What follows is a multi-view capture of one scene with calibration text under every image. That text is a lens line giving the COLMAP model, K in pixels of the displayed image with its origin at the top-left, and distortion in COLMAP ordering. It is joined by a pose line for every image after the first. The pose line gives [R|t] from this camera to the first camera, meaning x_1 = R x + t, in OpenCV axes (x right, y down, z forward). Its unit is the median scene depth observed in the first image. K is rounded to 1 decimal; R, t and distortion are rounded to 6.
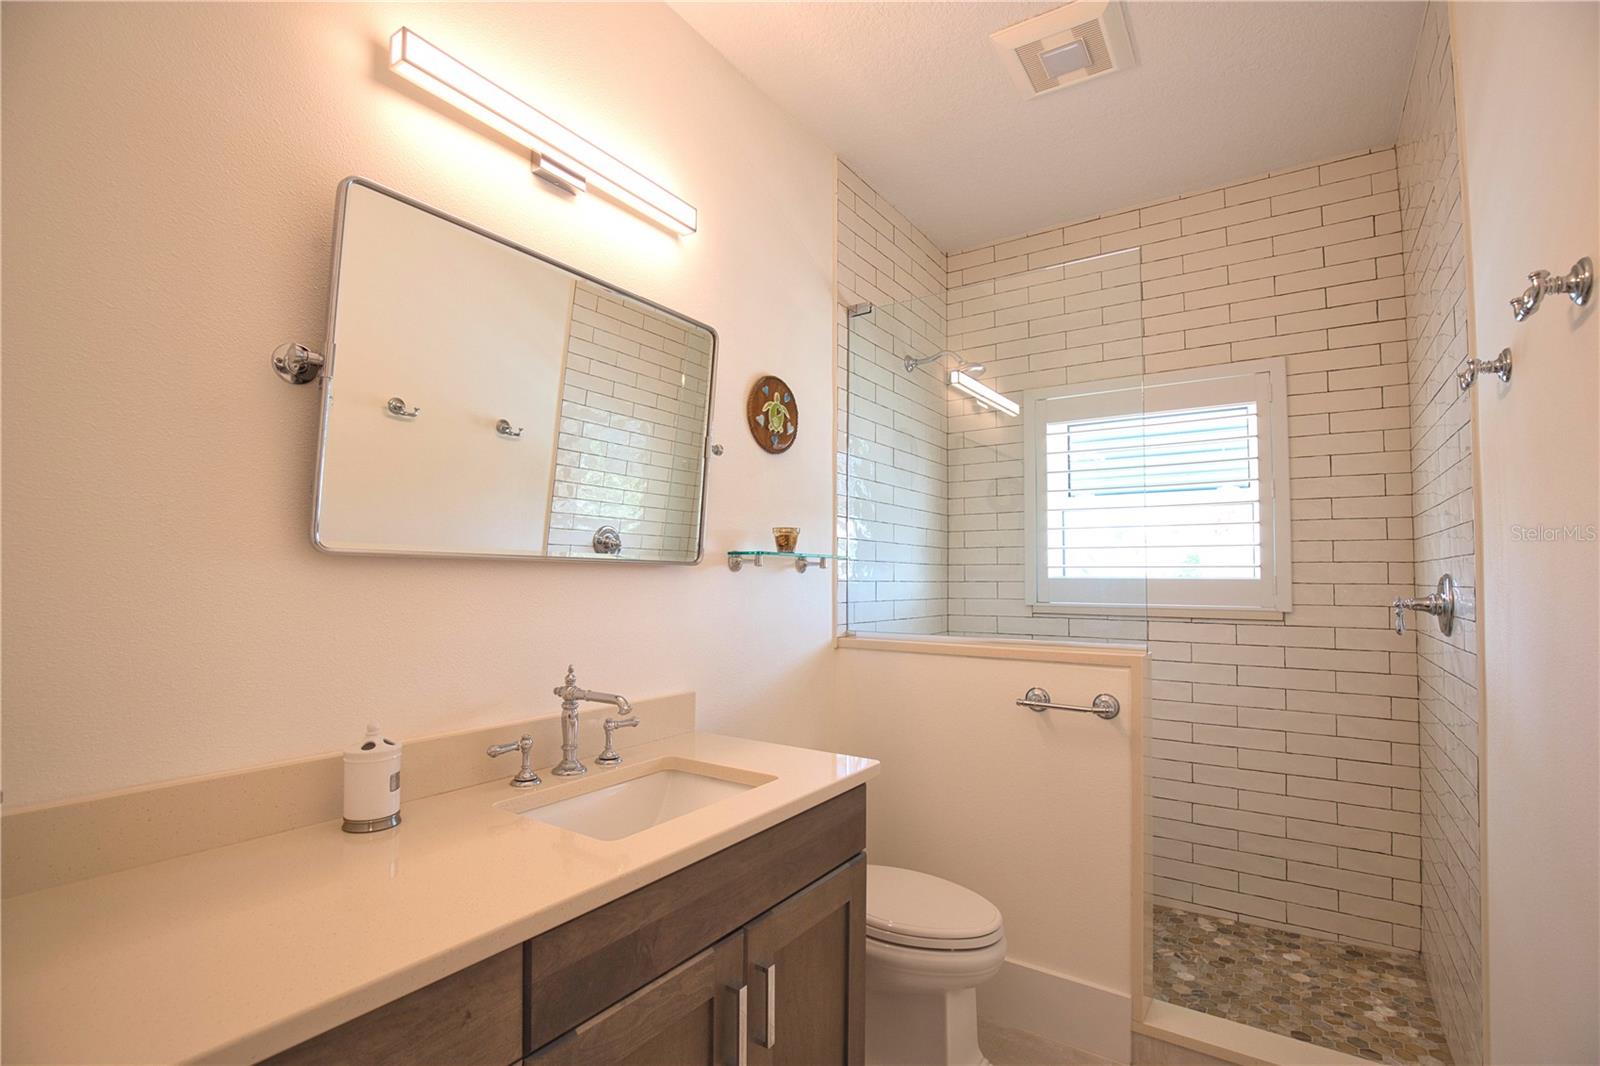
lens RADIAL K [[728.4, 0, 800.6], [0, 728.4, 540.7], [0, 0, 1]] dist [-0.029259, -0.000114]
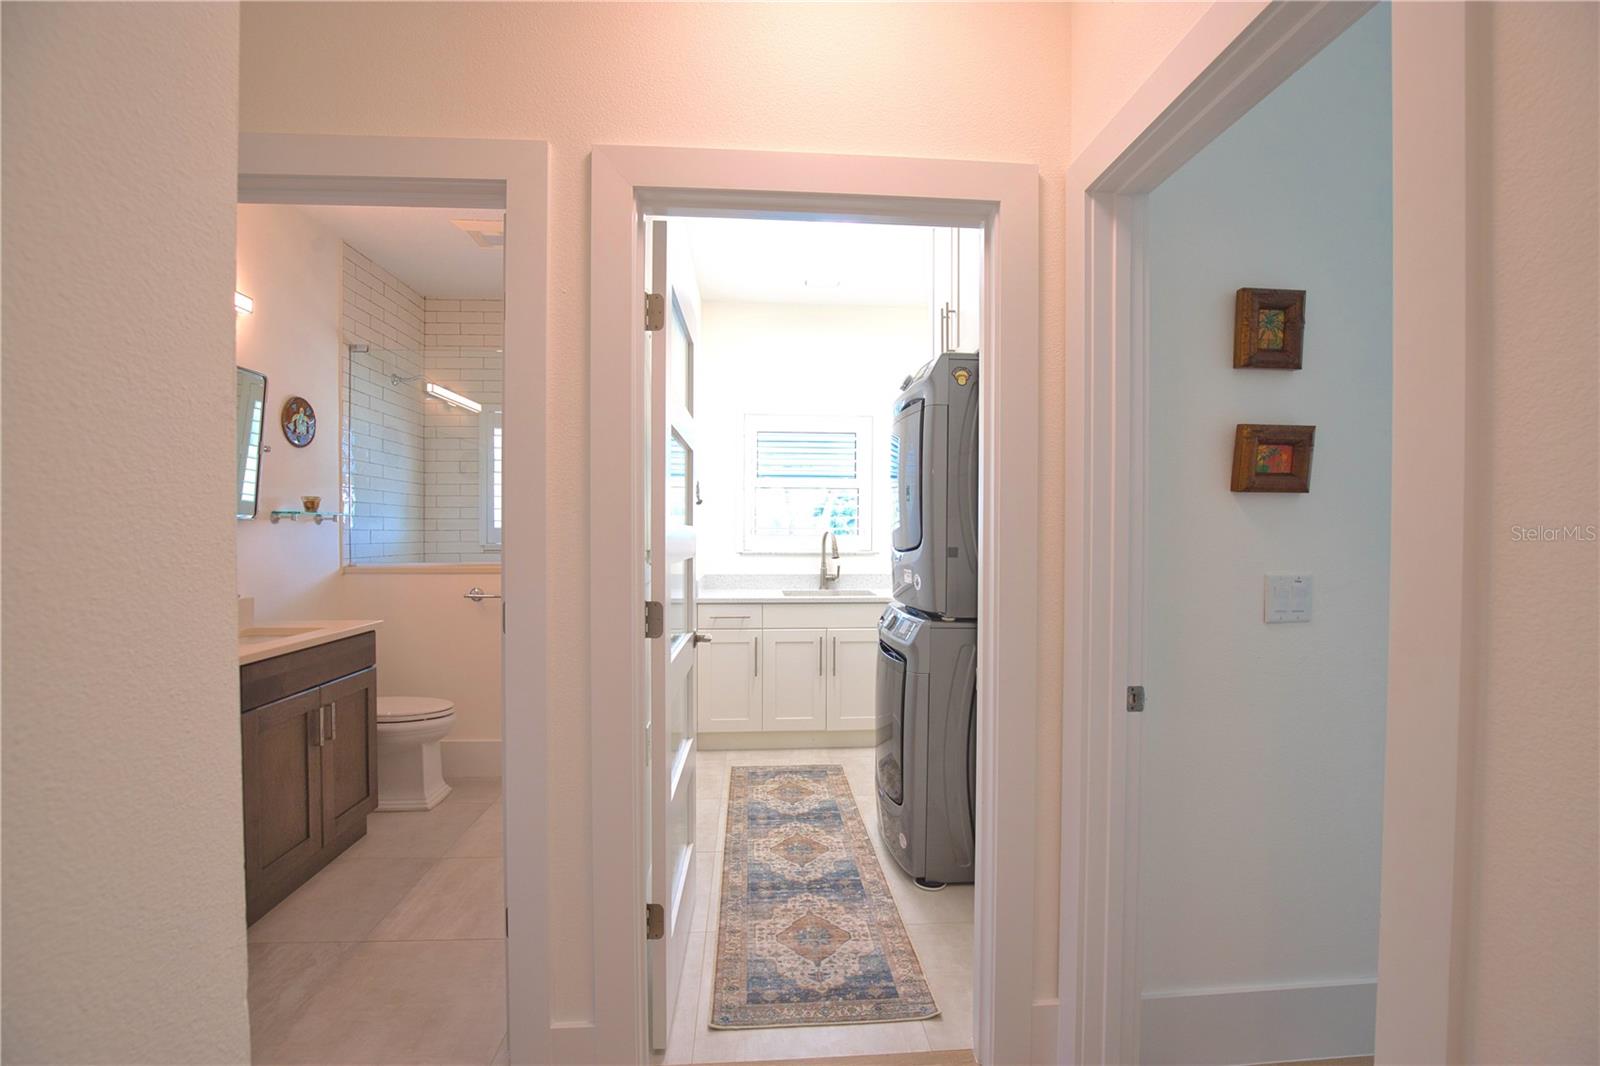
lens RADIAL K [[728.4, 0, 800.6], [0, 728.4, 540.7], [0, 0, 1]] dist [-0.029259, -0.000114]
pose [[0.783534, -0.013770, 0.621196, -0.147405], [-0.028245, 0.997932, 0.057748, -0.039105], [-0.620706, -0.062793, 0.781524, -0.835708]]
